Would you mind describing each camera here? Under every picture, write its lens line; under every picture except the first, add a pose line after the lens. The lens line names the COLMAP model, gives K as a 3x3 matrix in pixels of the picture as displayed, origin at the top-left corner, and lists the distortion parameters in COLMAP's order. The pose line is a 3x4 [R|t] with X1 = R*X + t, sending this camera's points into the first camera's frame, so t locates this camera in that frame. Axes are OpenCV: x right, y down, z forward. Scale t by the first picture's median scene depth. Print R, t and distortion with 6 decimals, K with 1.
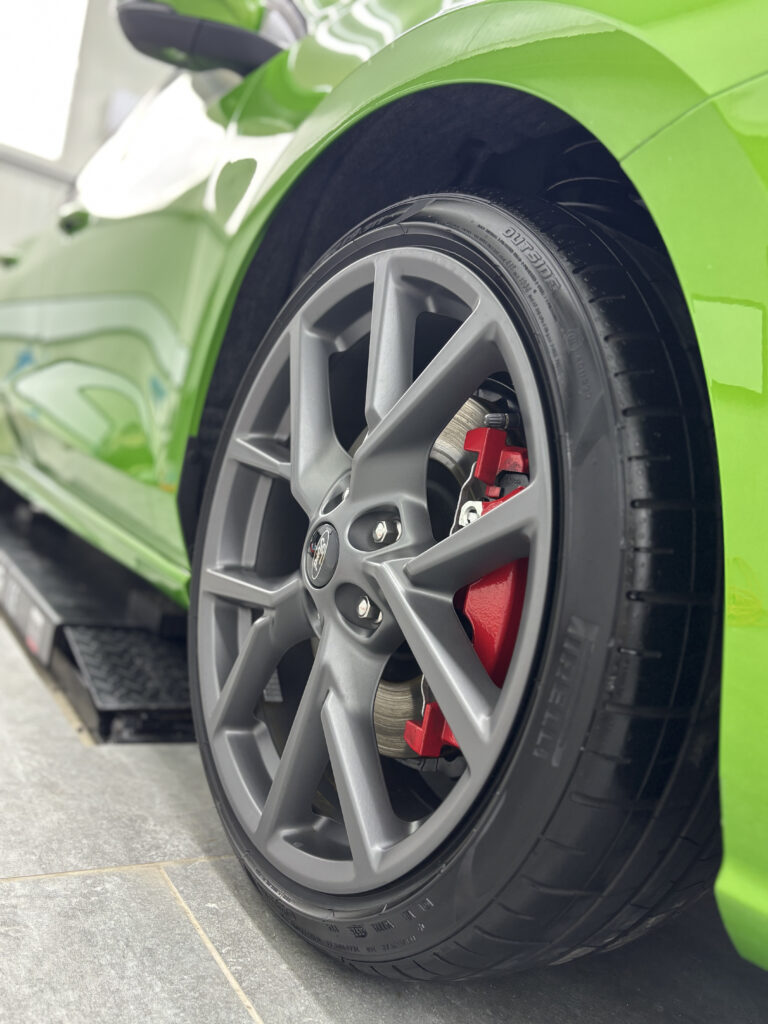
lens RADIAL K [[834.7, 0, 384.0], [0, 834.7, 512.0], [0, 0, 1]] dist [0.006451, -0.005736]
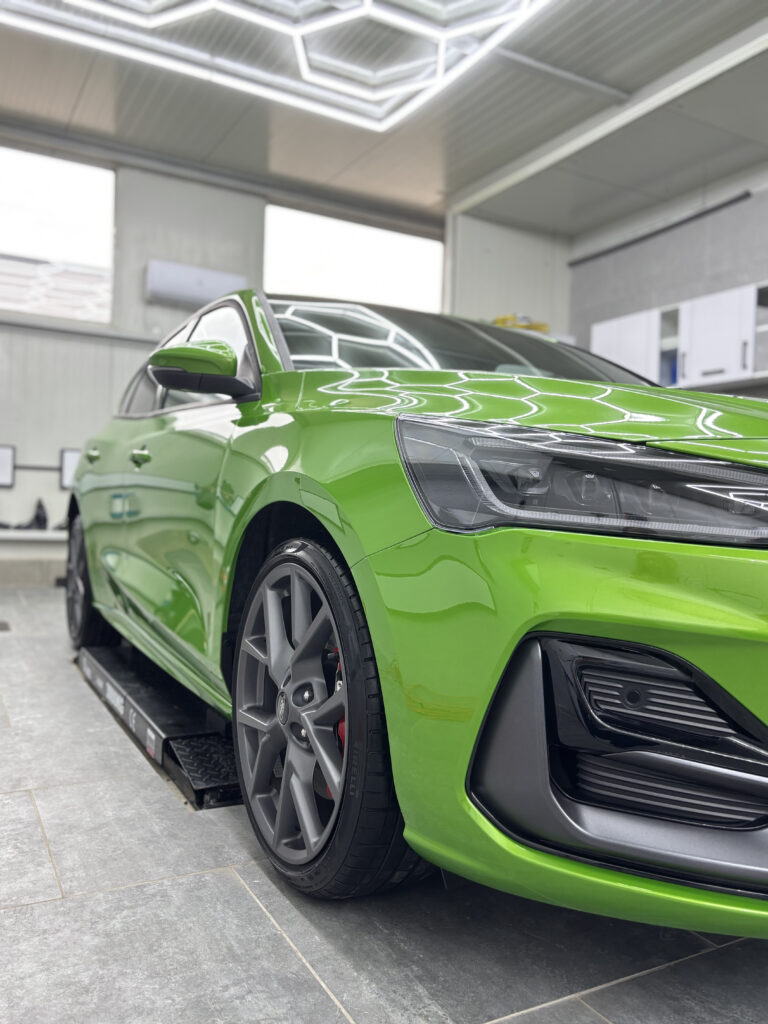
lens RADIAL K [[809.2, 0, 384.0], [0, 809.2, 512.0], [0, 0, 1]] dist [0.010608, -0.006434]
pose [[0.986397, -0.146969, -0.073630, 0.330225], [0.142965, 0.988084, -0.057015, -0.235494], [0.081132, 0.045713, 0.995655, -0.867756]]
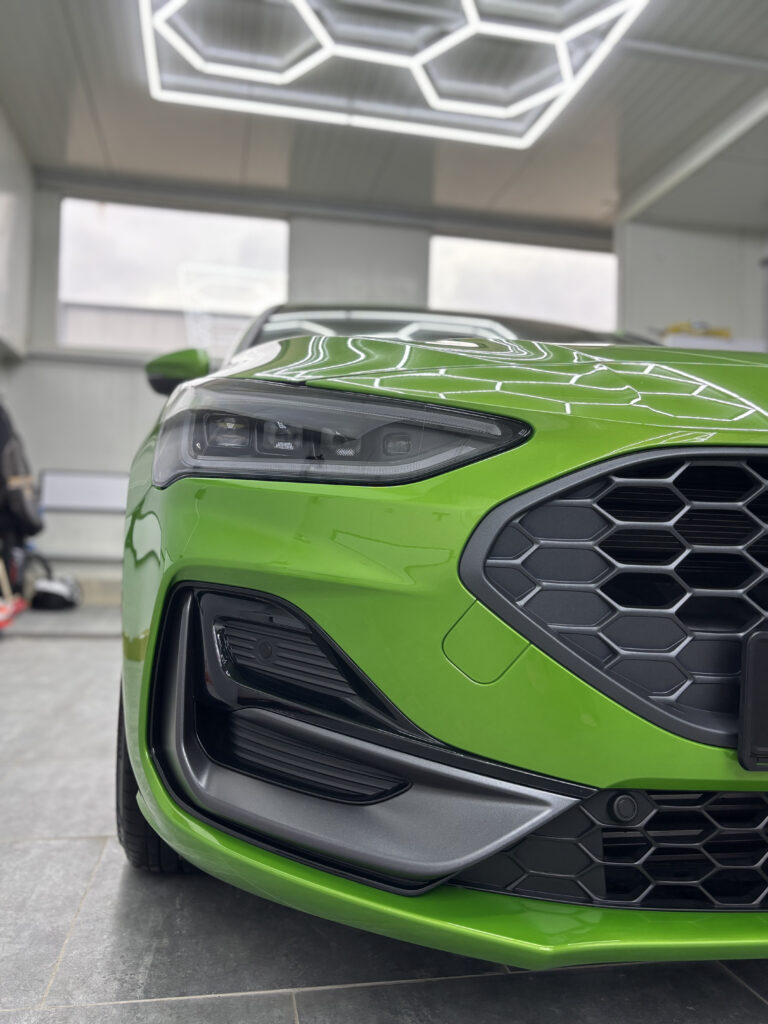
lens RADIAL K [[809.2, 0, 384.0], [0, 809.2, 512.0], [0, 0, 1]] dist [0.010608, -0.006434]
pose [[0.918413, -0.166472, -0.358893, 1.108841], [0.122613, 0.982264, -0.141855, -0.001501], [0.376142, 0.086277, 0.922536, -0.619260]]
